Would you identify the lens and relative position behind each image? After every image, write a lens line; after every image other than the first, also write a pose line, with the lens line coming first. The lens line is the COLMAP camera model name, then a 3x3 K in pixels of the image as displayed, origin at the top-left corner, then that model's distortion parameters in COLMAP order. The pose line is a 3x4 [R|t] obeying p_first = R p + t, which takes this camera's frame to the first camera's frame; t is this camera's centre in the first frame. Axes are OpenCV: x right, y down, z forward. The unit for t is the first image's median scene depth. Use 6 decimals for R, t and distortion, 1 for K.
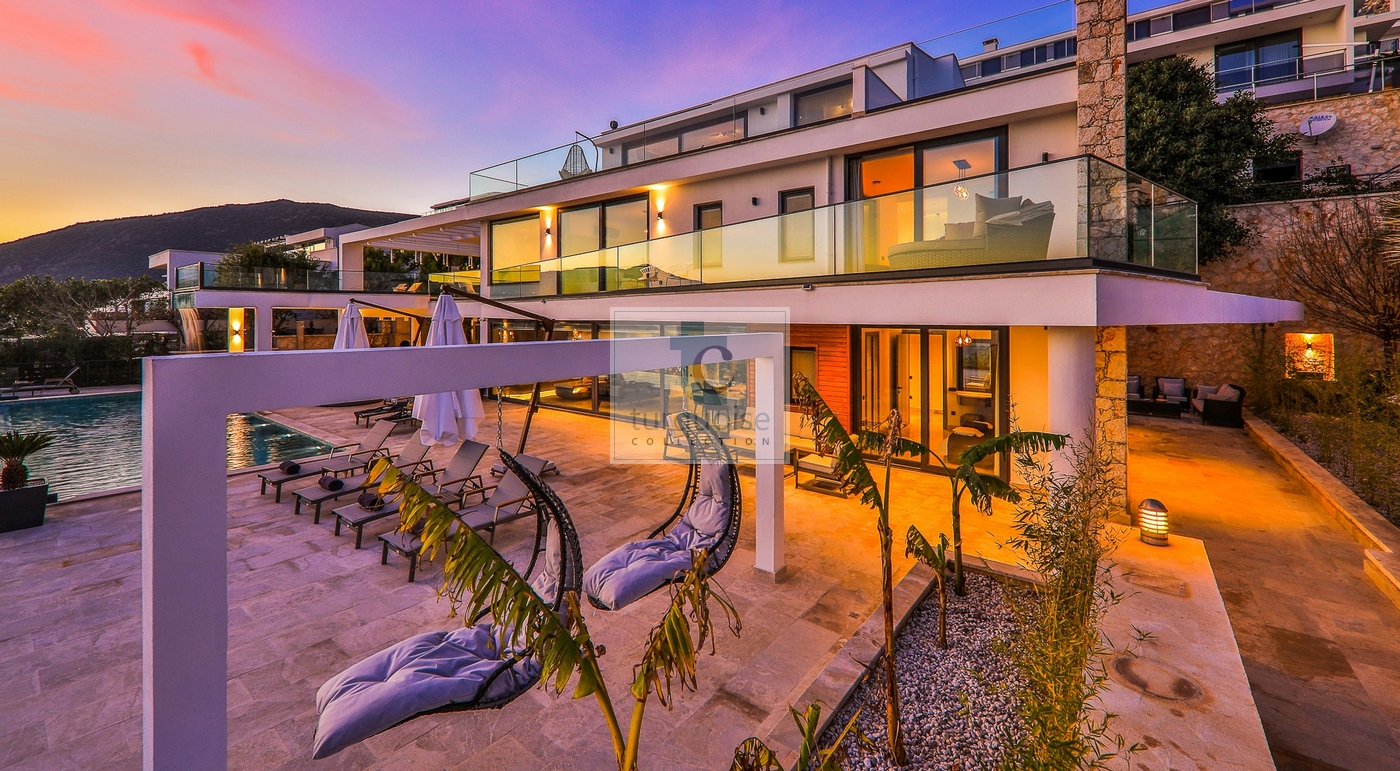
lens RADIAL K [[546.8, 0, 675.2], [0, 546.8, 321.2], [0, 0, 1]] dist [0.006832, -0.002234]
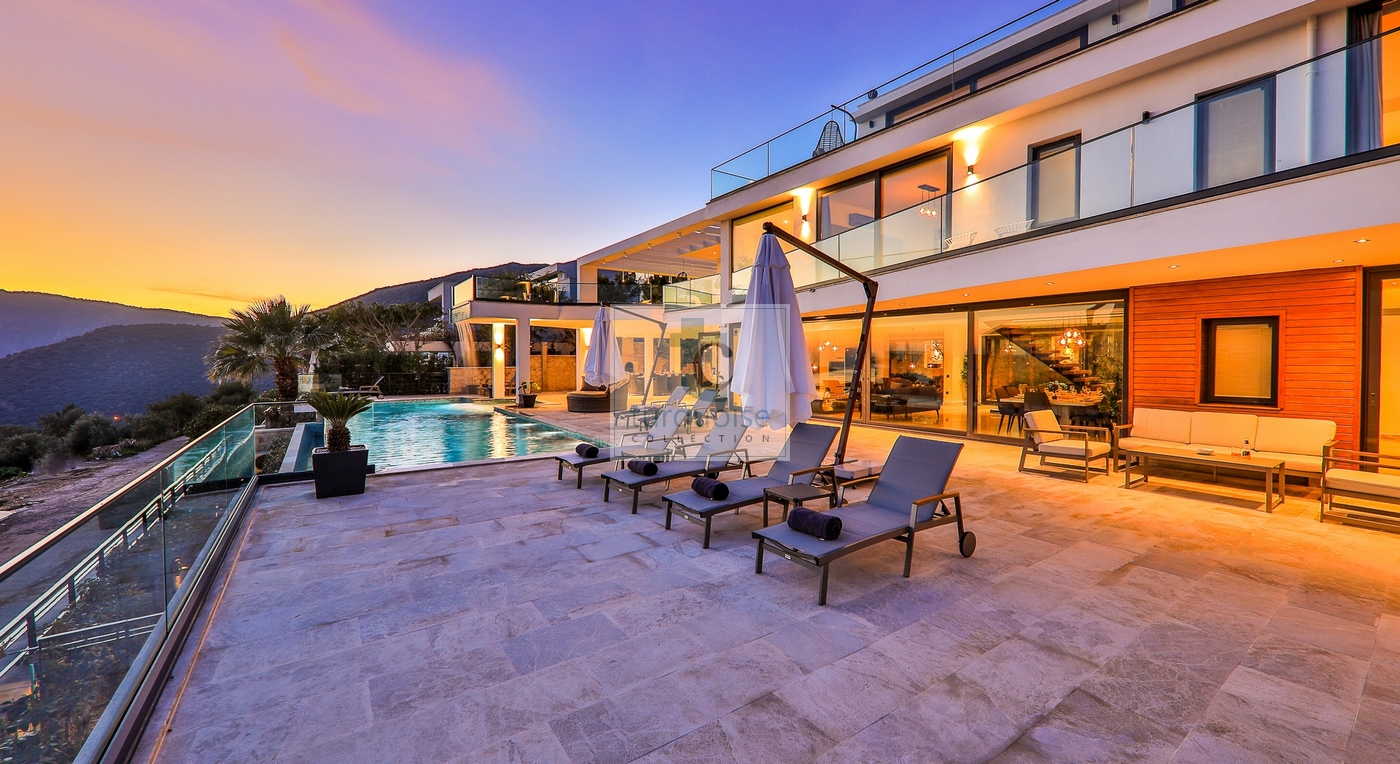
lens RADIAL K [[513.7, 0, 709.7], [0, 513.7, 394.7], [0, 0, 1]] dist [0.007308, -0.002905]
pose [[0.967182, 0.014898, -0.253648, -0.428290], [0.000567, 0.998150, 0.060789, 0.178937], [0.254084, -0.058938, 0.965385, 0.368638]]
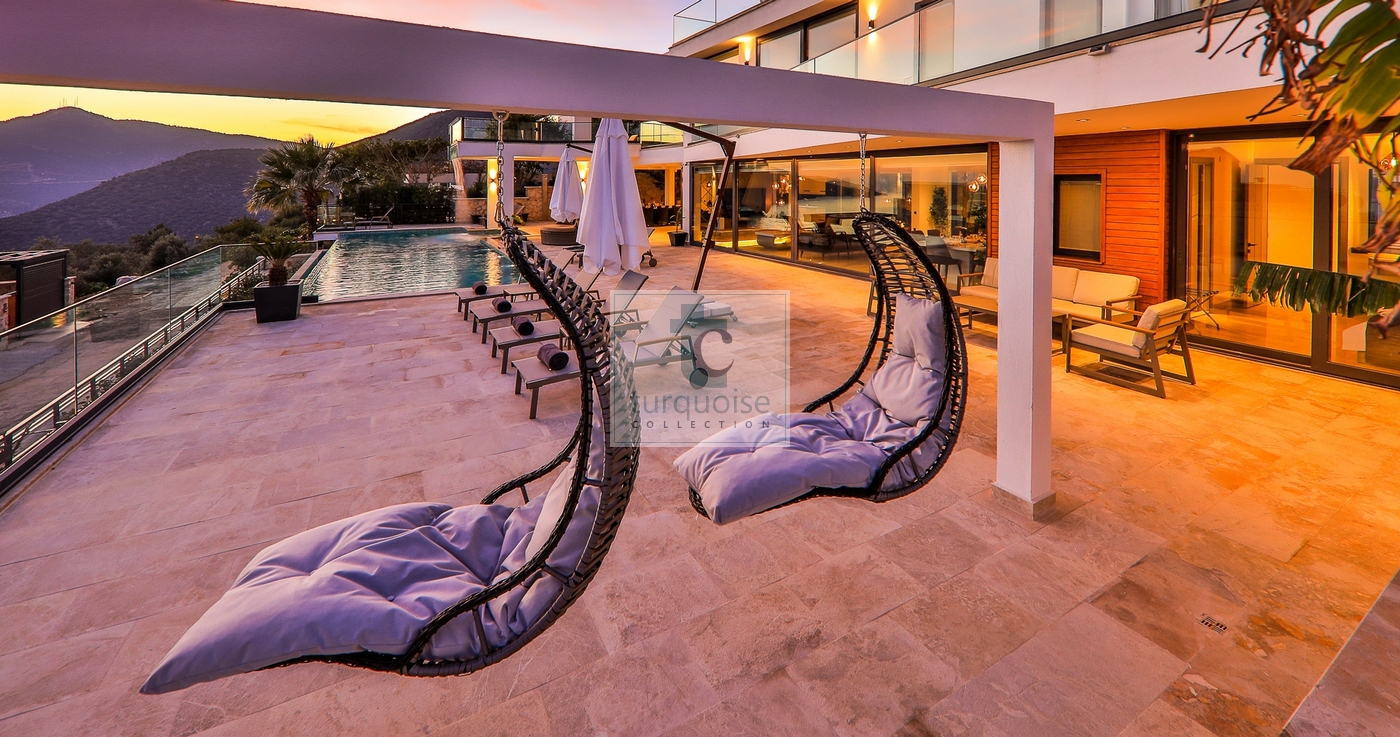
lens RADIAL K [[539.3, 0, 691.7], [0, 539.3, 196.3], [0, 0, 1]] dist [0.009158, -0.002055]
pose [[0.929957, 0.007682, -0.367587, 0.047494], [-0.001022, 0.999832, 0.018312, 0.107815], [0.367666, -0.016654, 0.929809, 0.296910]]
